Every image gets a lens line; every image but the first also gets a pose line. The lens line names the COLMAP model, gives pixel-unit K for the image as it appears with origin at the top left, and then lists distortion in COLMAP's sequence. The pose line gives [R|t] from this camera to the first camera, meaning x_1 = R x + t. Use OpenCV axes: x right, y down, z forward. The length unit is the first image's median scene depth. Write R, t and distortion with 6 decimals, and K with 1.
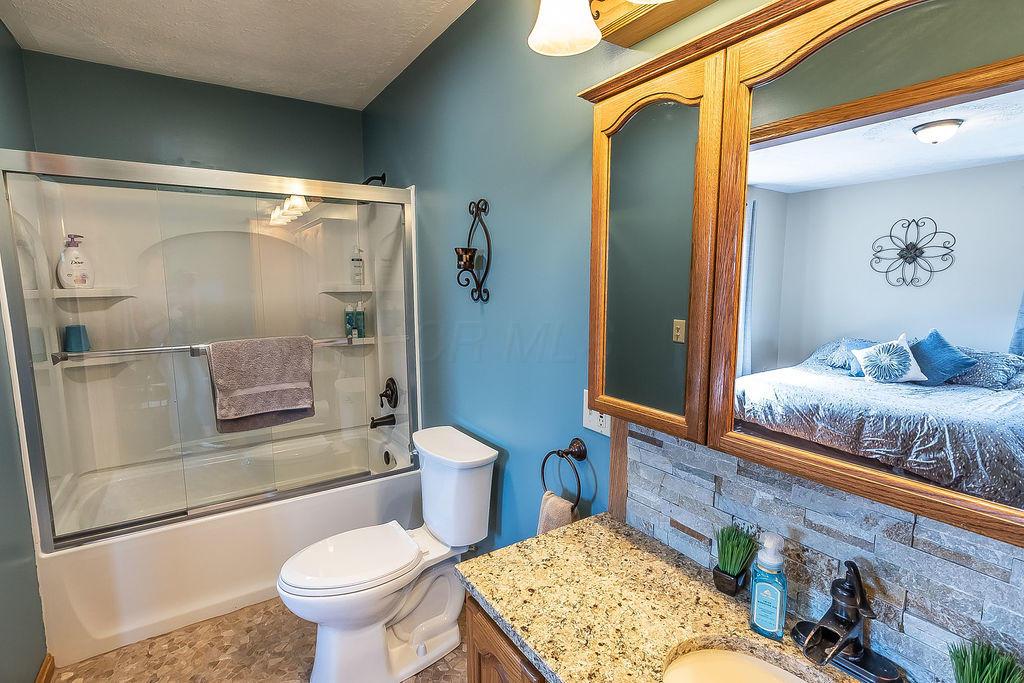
lens RADIAL K [[487.4, 0, 506.8], [0, 487.4, 341.9], [0, 0, 1]] dist [-0.001637, -0.000692]
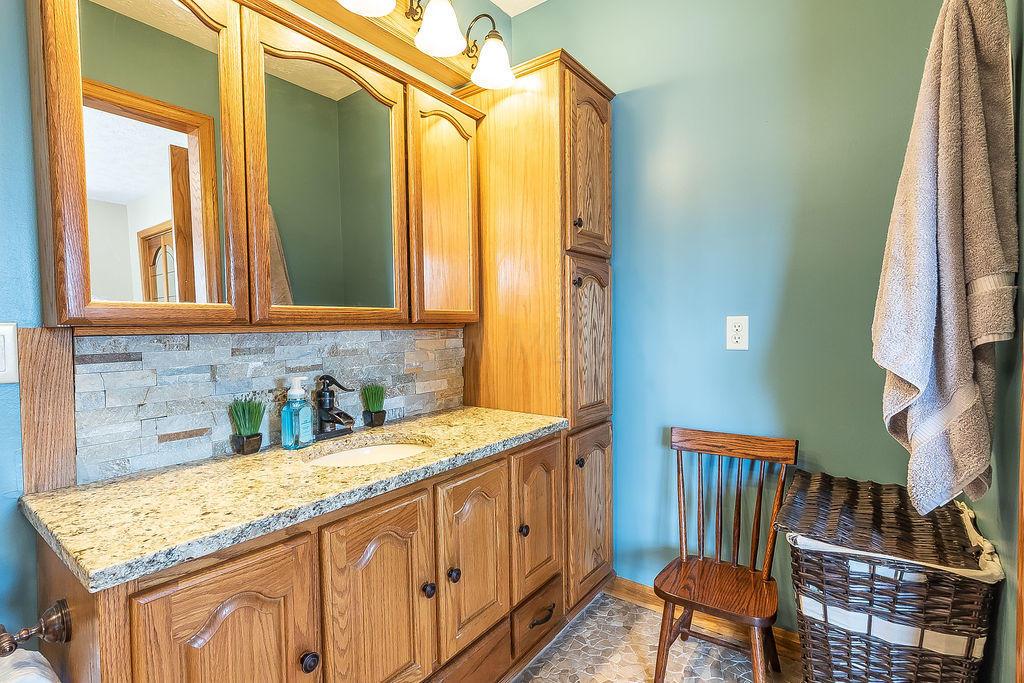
lens RADIAL K [[487.4, 0, 506.8], [0, 487.4, 341.9], [0, 0, 1]] dist [-0.001637, -0.000692]
pose [[-0.342515, -0.025153, 0.939176, -0.870507], [0.133024, 0.988272, 0.074981, 0.236717], [-0.930047, 0.150615, -0.335152, 0.768345]]
